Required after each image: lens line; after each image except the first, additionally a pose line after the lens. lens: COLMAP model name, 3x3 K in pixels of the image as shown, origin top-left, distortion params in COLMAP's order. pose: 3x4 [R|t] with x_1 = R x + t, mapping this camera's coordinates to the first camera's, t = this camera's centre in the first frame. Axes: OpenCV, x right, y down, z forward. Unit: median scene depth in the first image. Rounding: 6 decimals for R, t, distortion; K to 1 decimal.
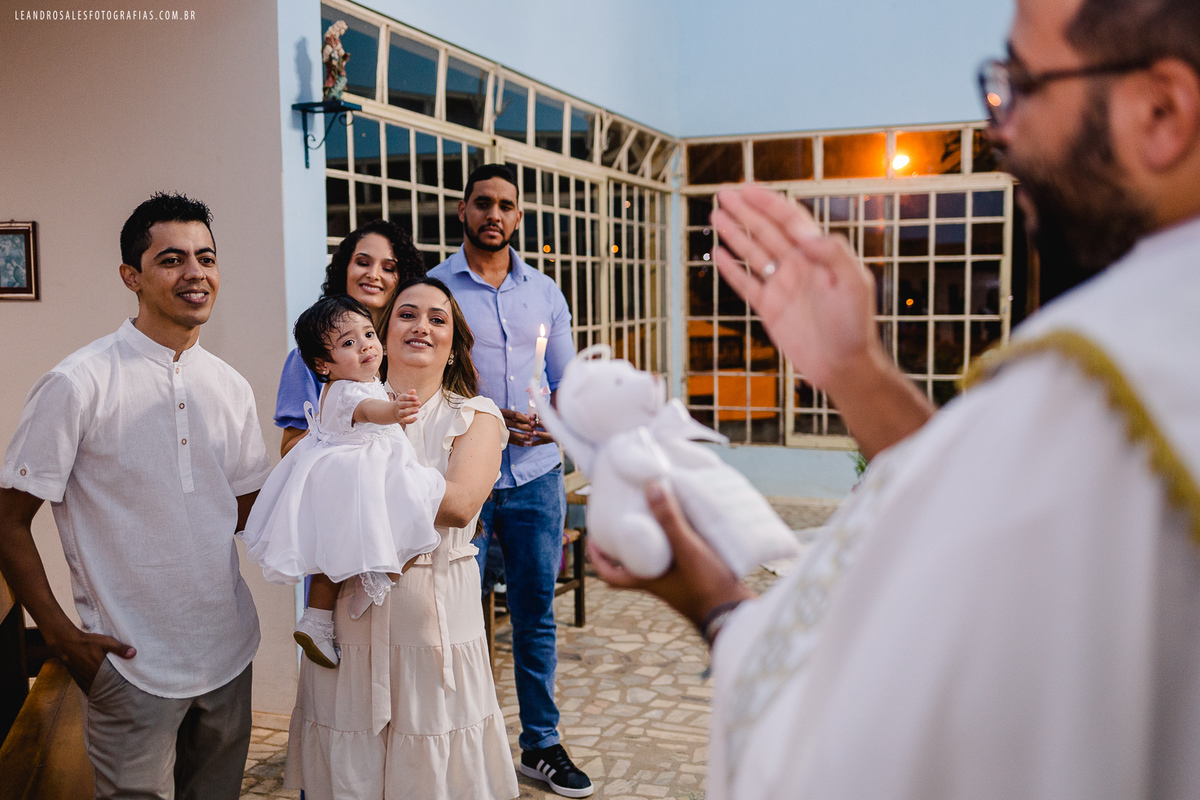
lens RADIAL K [[1199.9, 0, 600.0], [0, 1199.9, 400.0], [0, 0, 1]] dist [0.010746, -0.018982]
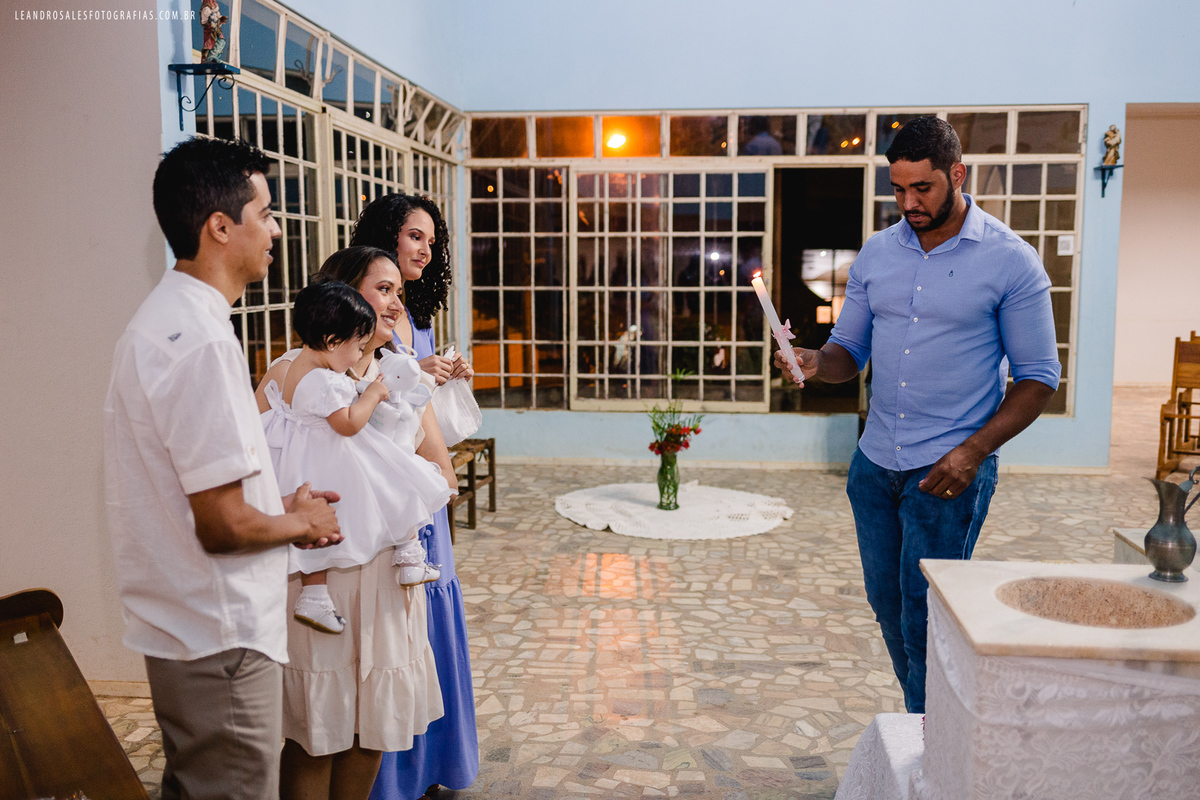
lens RADIAL K [[1217.3, 0, 600.0], [0, 1217.3, 400.0], [0, 0, 1]] dist [0.010016, 0.006476]
pose [[0.963187, -0.018349, 0.268205, -0.152638], [0.012927, 0.999675, 0.021966, 0.009437], [-0.268521, -0.017690, 0.963111, -0.051856]]
